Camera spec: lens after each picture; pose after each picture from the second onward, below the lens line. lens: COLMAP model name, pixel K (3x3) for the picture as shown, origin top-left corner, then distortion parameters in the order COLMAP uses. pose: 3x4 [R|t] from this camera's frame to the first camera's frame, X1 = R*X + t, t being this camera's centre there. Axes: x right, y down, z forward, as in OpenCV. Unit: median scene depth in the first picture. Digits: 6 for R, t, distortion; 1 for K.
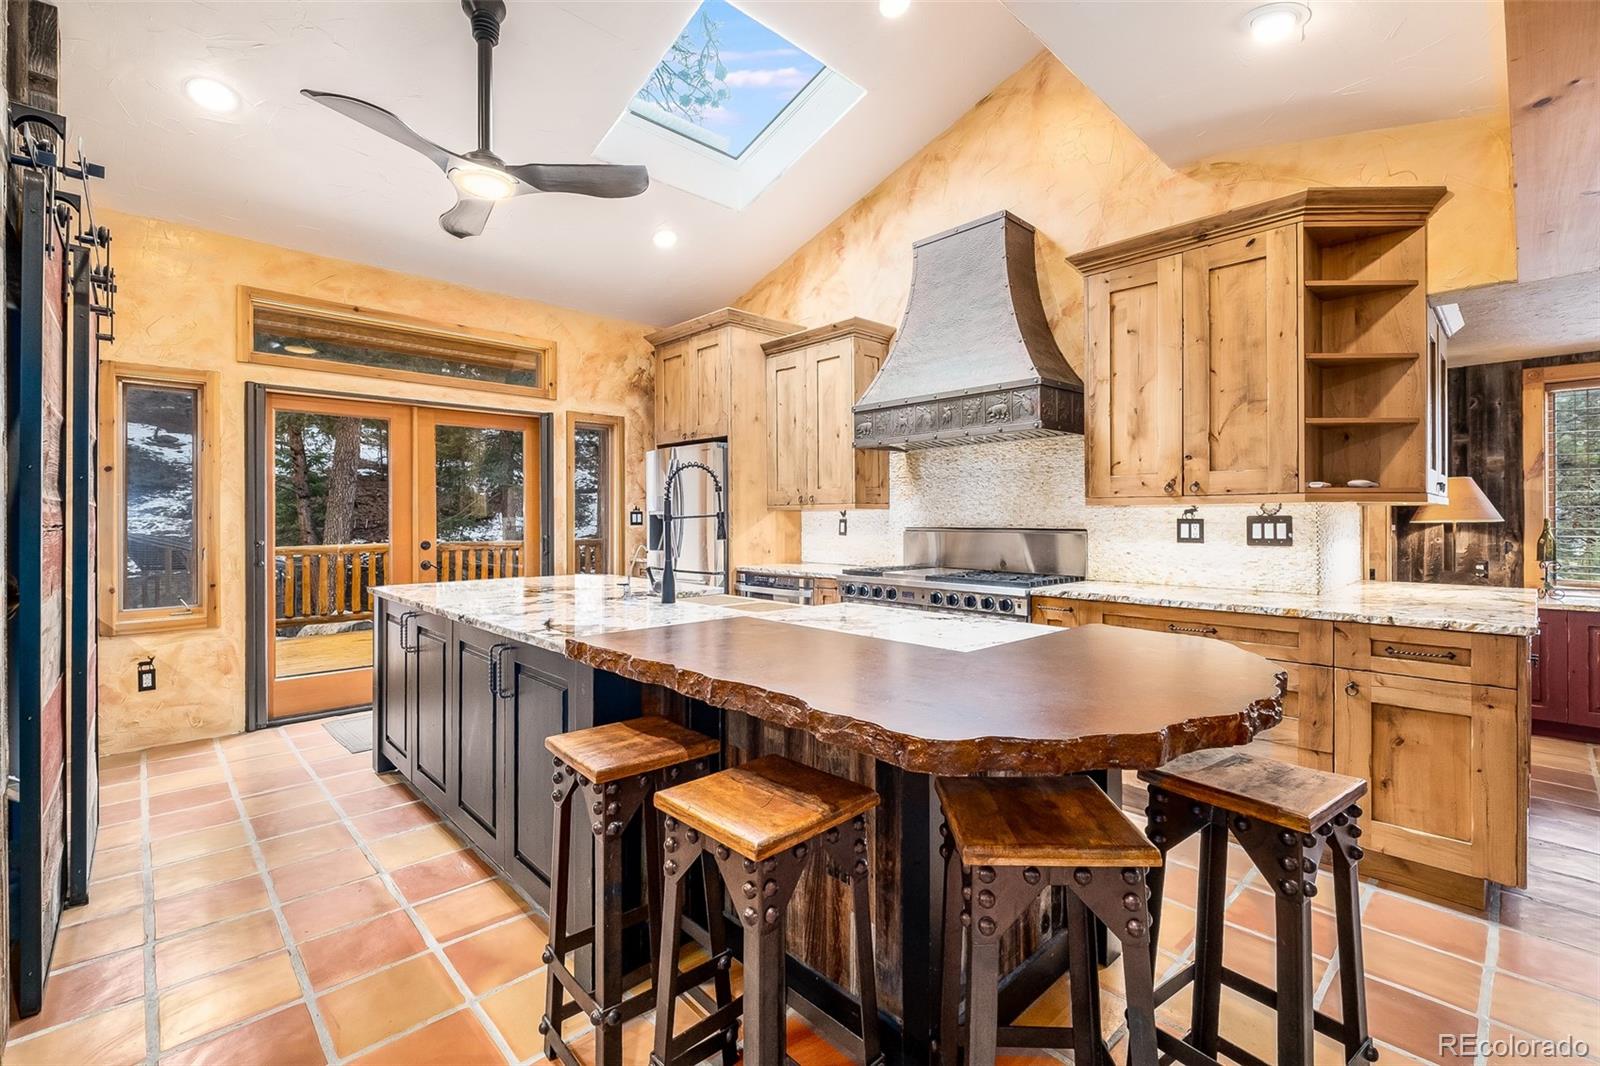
lens RADIAL K [[698.6, 0, 799.8], [0, 698.6, 518.5], [0, 0, 1]] dist [0.003668, -0.004656]
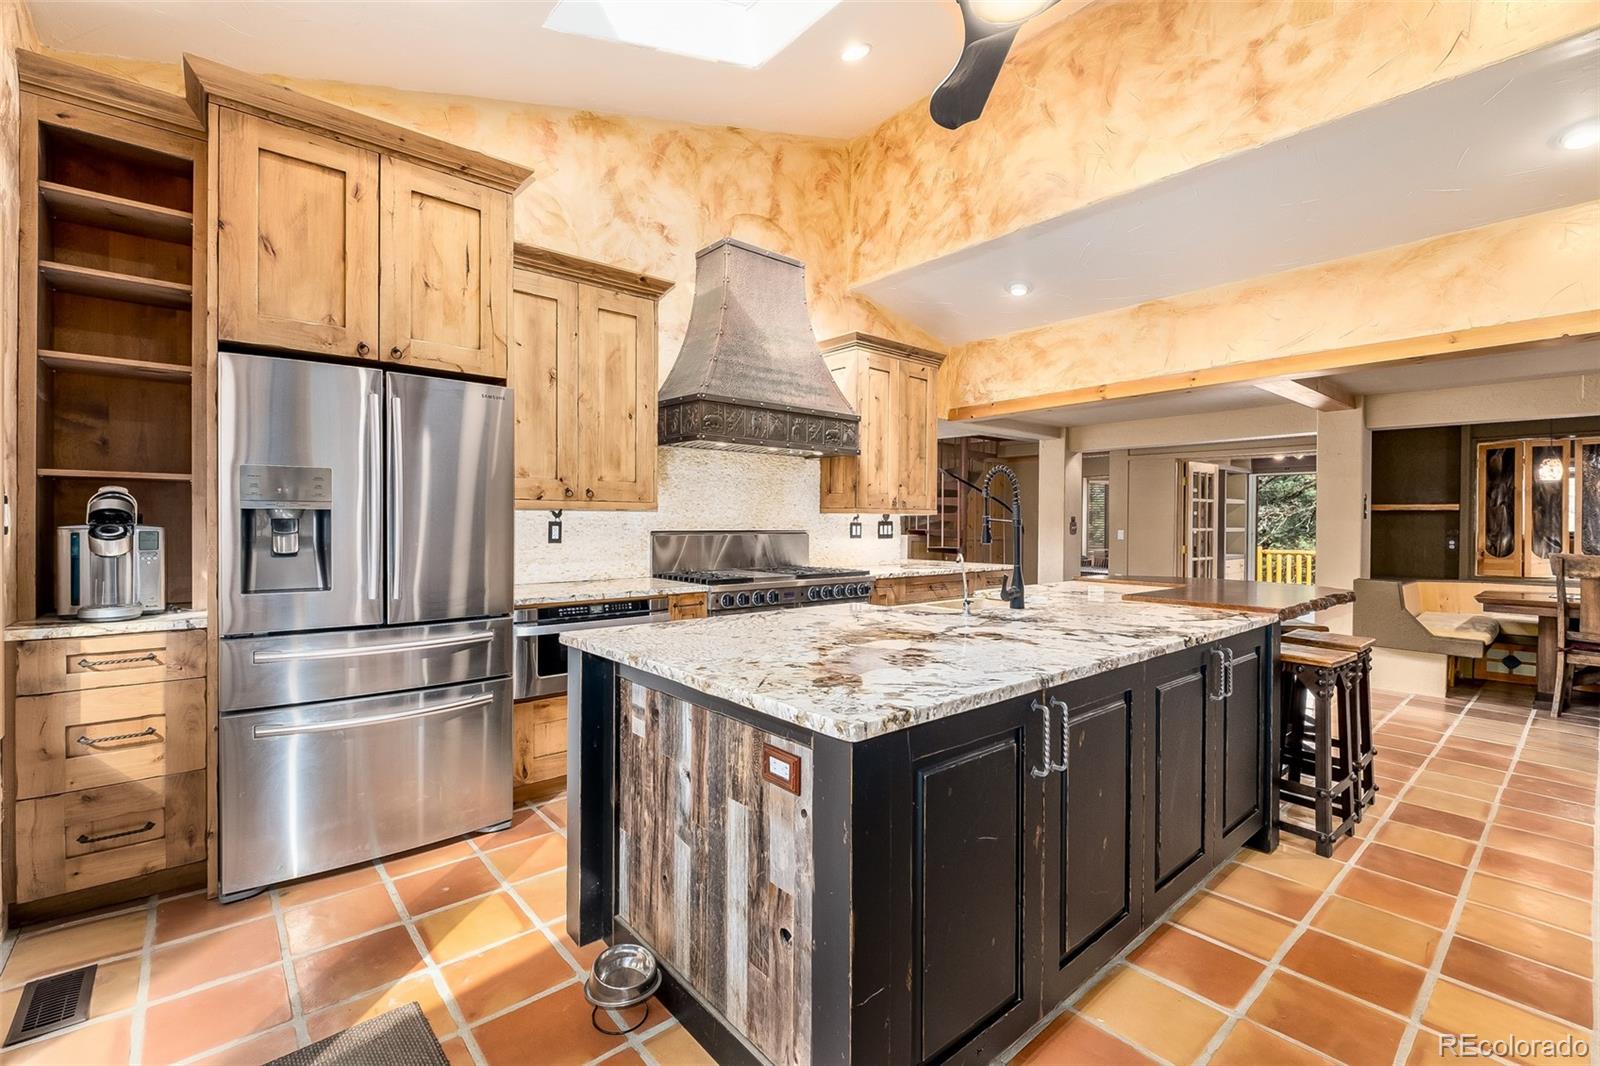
lens RADIAL K [[698.6, 0, 799.8], [0, 698.6, 526.7], [0, 0, 1]] dist [0.003668, -0.004656]
pose [[0.040693, -0.003492, 0.999166, -1.052233], [-0.005352, 0.999979, 0.003713, 0.004353], [-0.999157, -0.005498, 0.040673, 1.121576]]
